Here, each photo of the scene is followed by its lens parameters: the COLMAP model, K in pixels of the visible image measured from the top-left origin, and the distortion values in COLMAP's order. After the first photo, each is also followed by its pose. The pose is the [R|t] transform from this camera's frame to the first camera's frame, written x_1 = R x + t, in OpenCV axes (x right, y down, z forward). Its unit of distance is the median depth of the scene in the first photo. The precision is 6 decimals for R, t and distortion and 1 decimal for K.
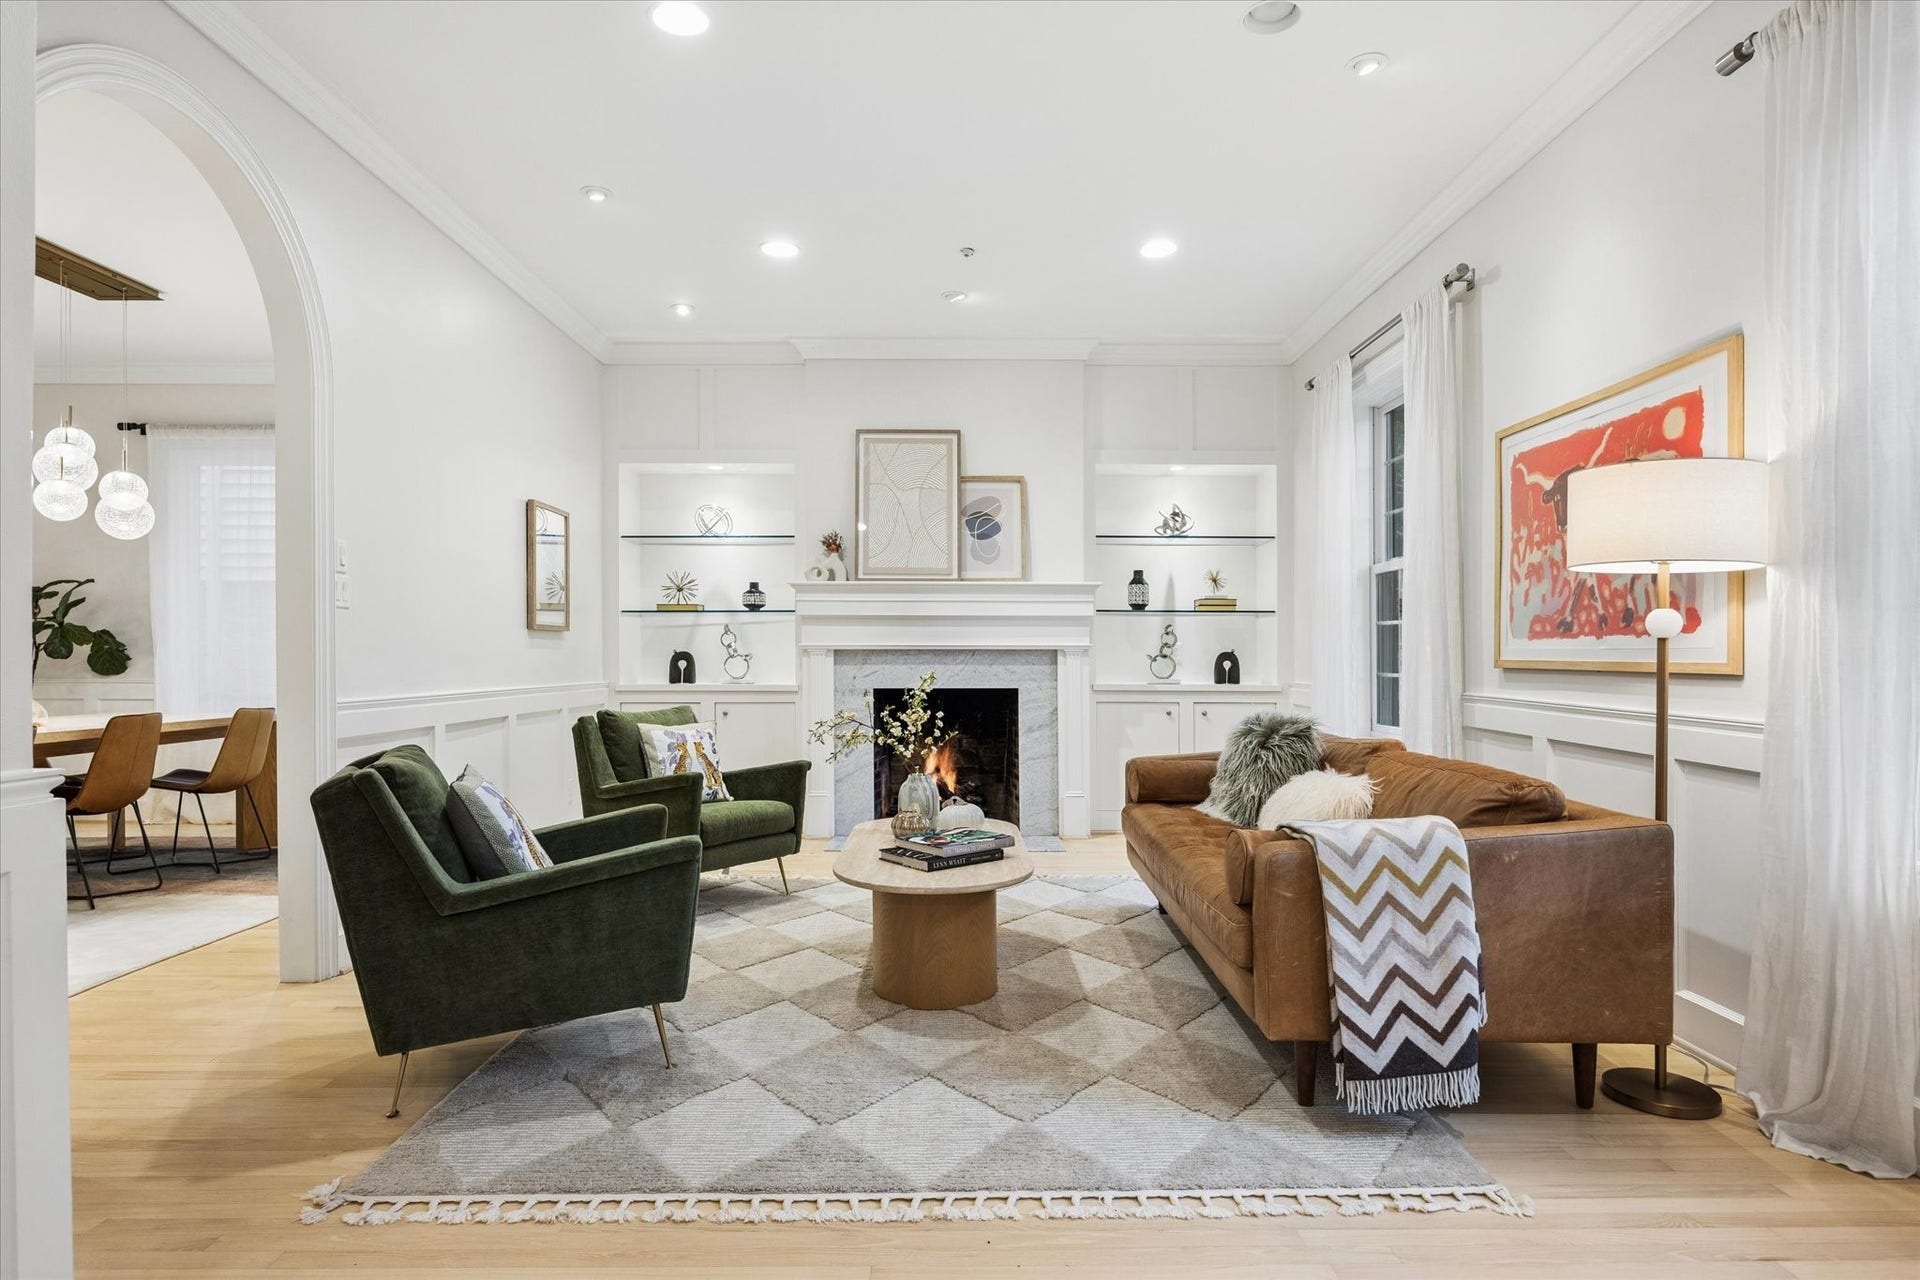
lens RADIAL K [[1061.5, 0, 961.8], [0, 1061.5, 659.4], [0, 0, 1]] dist [-0.004981, -0.001123]
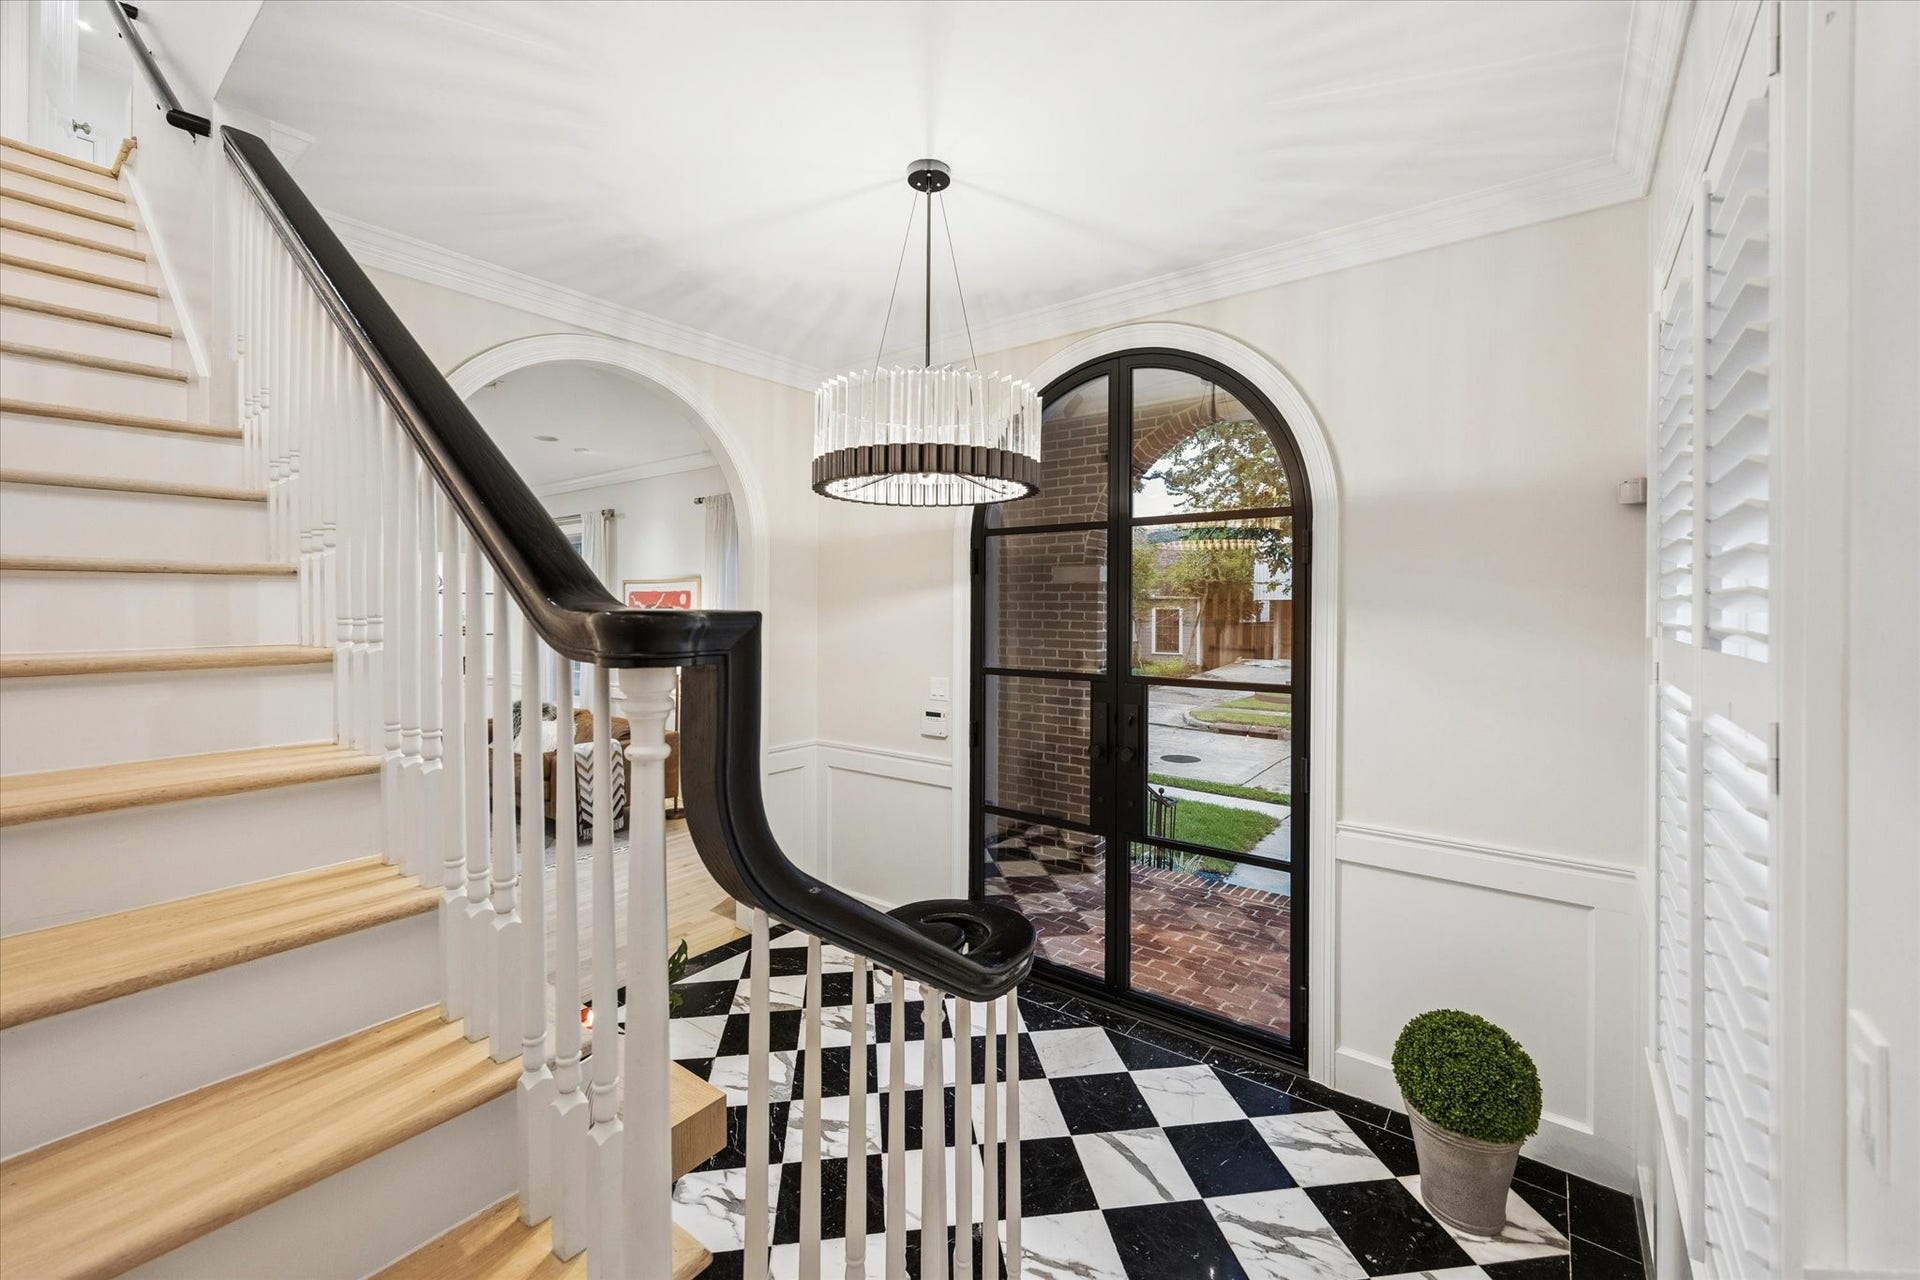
lens RADIAL K [[753.8, 0, 965.6], [0, 753.8, 608.4], [0, 0, 1]] dist [0.001202, 0.000007]
pose [[0.608396, 0.000681, 0.793633, -0.375813], [0.004895, 0.999977, -0.004611, -0.125154], [-0.793619, 0.006691, 0.608379, -0.651320]]
